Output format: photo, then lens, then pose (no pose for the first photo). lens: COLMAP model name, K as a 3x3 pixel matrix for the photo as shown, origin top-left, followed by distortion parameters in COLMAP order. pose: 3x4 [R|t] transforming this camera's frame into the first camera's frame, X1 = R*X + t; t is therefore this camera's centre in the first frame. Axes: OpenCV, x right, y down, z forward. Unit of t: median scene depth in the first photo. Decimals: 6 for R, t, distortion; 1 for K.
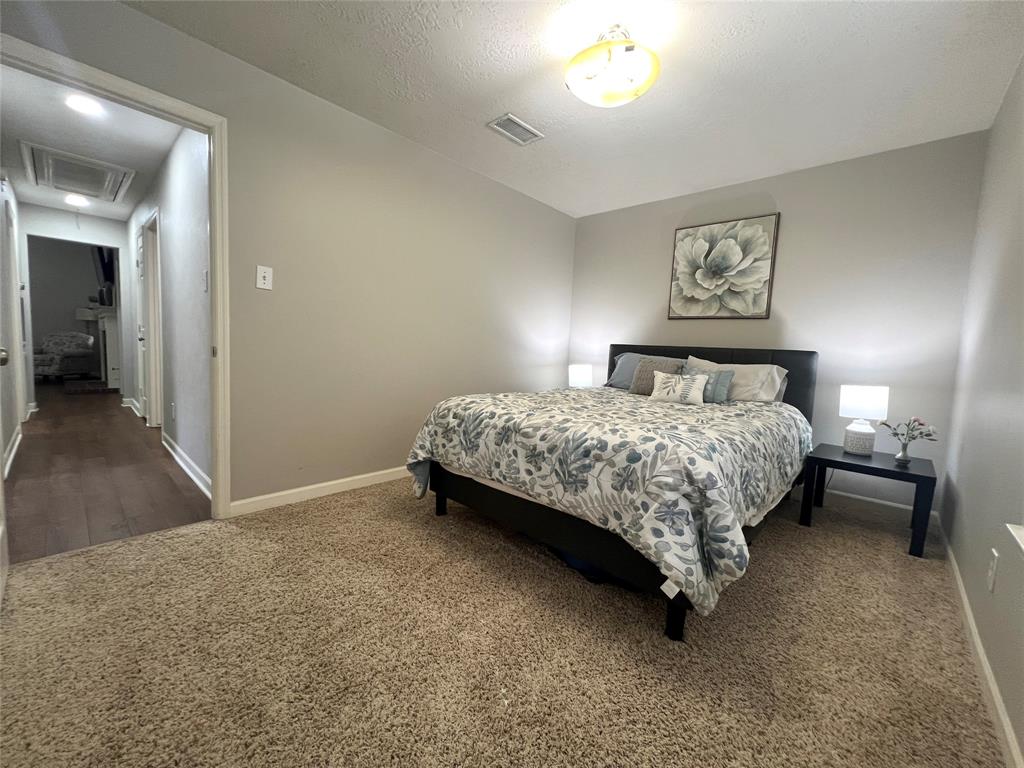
lens RADIAL K [[412.2, 0, 512.3], [0, 412.2, 382.7], [0, 0, 1]] dist [0.002165, 0.000141]
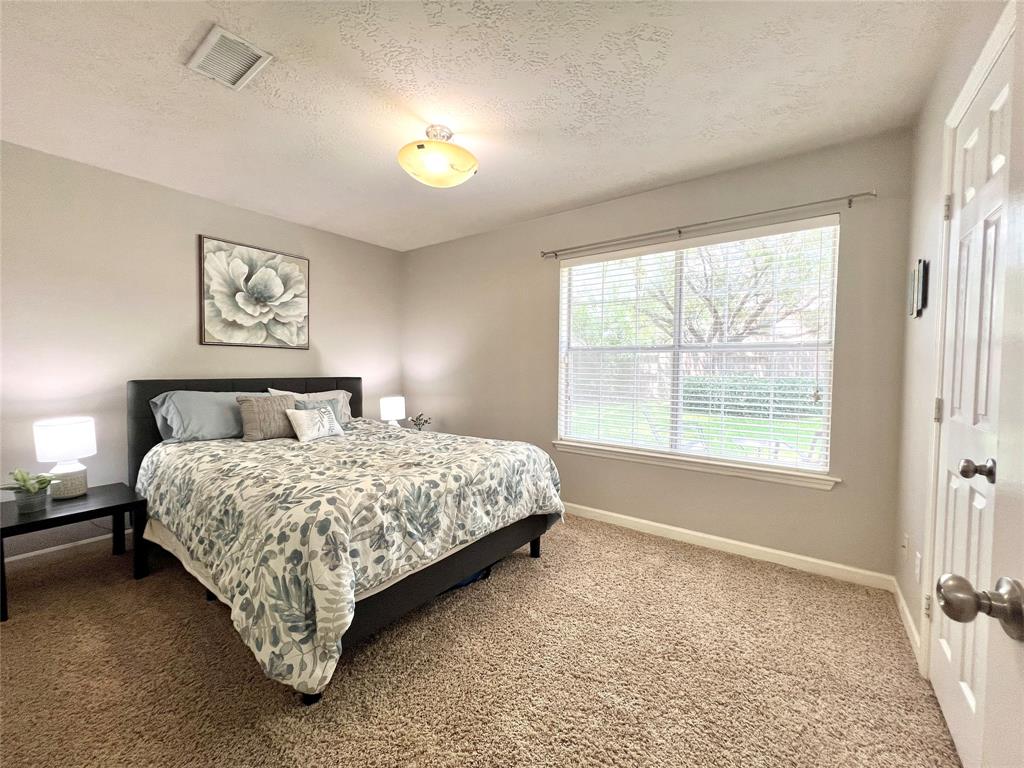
lens RADIAL K [[412.2, 0, 511.3], [0, 412.2, 381.9], [0, 0, 1]] dist [0.002165, 0.000141]
pose [[-0.108290, -0.081861, 0.990743, -0.557619], [0.073252, 0.993238, 0.090073, -0.122966], [-0.991417, 0.082328, -0.101562, 0.544239]]
